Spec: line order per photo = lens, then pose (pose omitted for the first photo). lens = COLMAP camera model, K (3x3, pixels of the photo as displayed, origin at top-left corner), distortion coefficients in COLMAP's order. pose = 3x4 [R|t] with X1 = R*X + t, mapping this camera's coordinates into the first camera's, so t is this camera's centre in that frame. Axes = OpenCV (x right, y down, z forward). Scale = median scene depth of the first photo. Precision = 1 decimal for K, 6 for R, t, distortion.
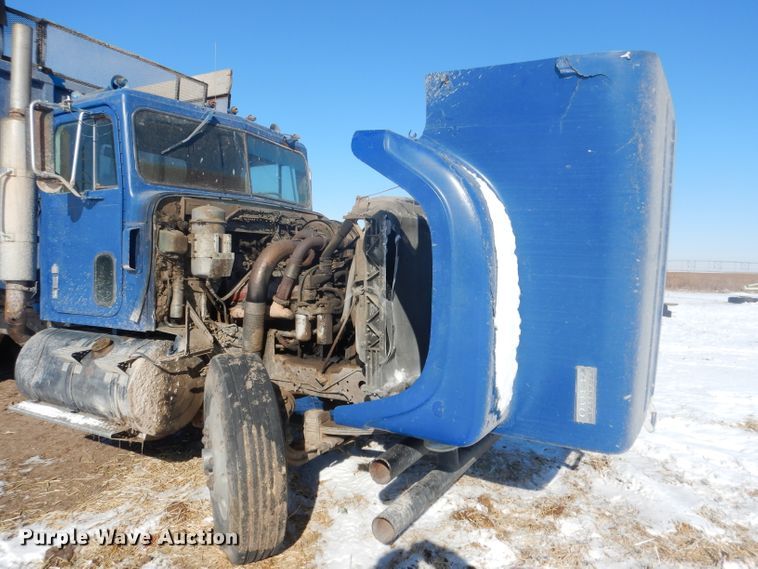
lens RADIAL K [[548.0, 0, 375.5], [0, 548.0, 277.8], [0, 0, 1]] dist [0.003879, -0.003957]
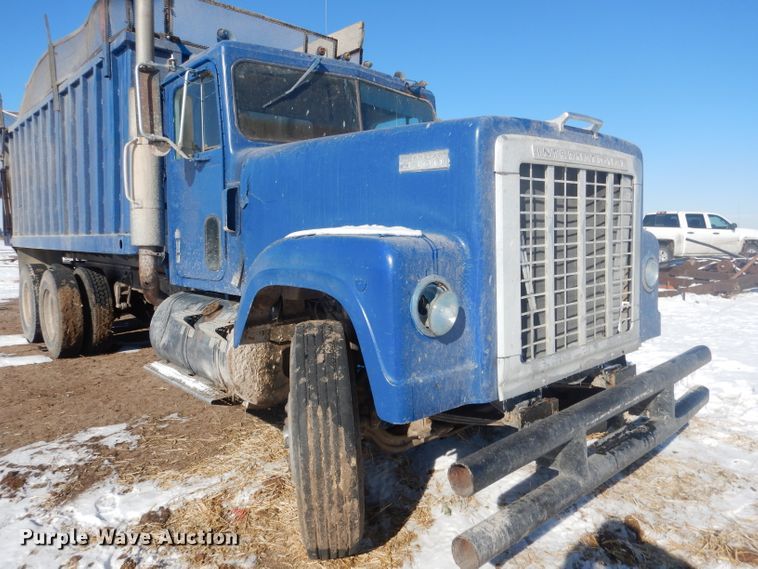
lens RADIAL K [[548.0, 0, 369.8], [0, 548.0, 280.3], [0, 0, 1]] dist [0.003879, -0.003957]
pose [[0.948300, 0.007744, -0.317280, 0.083913], [0.009544, 0.998554, 0.052899, 0.020941], [0.317231, -0.053192, 0.946855, 0.160739]]
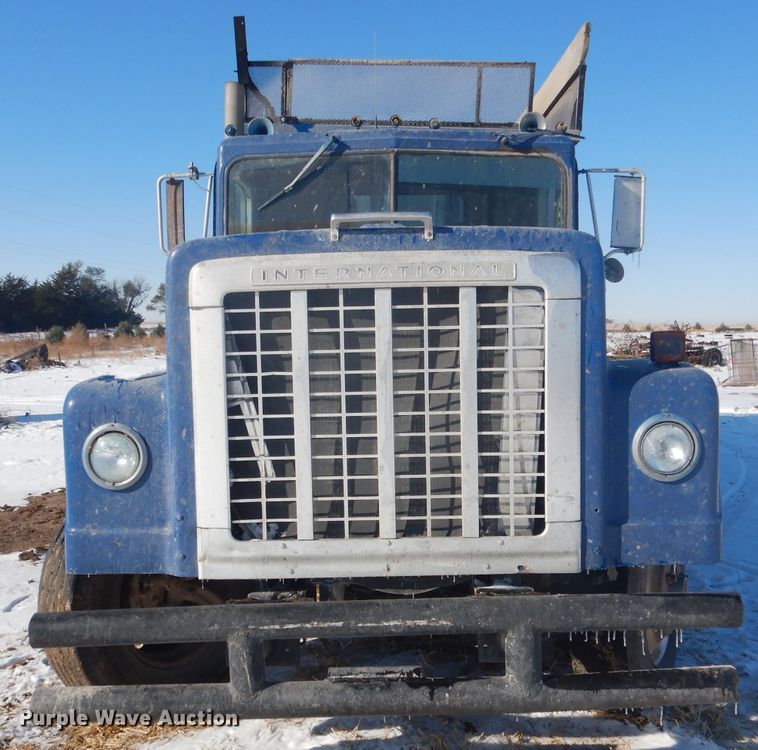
lens RADIAL K [[887.8, 0, 372.5], [0, 887.8, 409.8], [0, 0, 1]] dist [-0.002809, 0.000000]
pose [[0.485371, 0.062028, -0.872105, 0.844166], [-0.012675, 0.997875, 0.063919, -0.024850], [0.874217, -0.019971, 0.485125, 0.533850]]
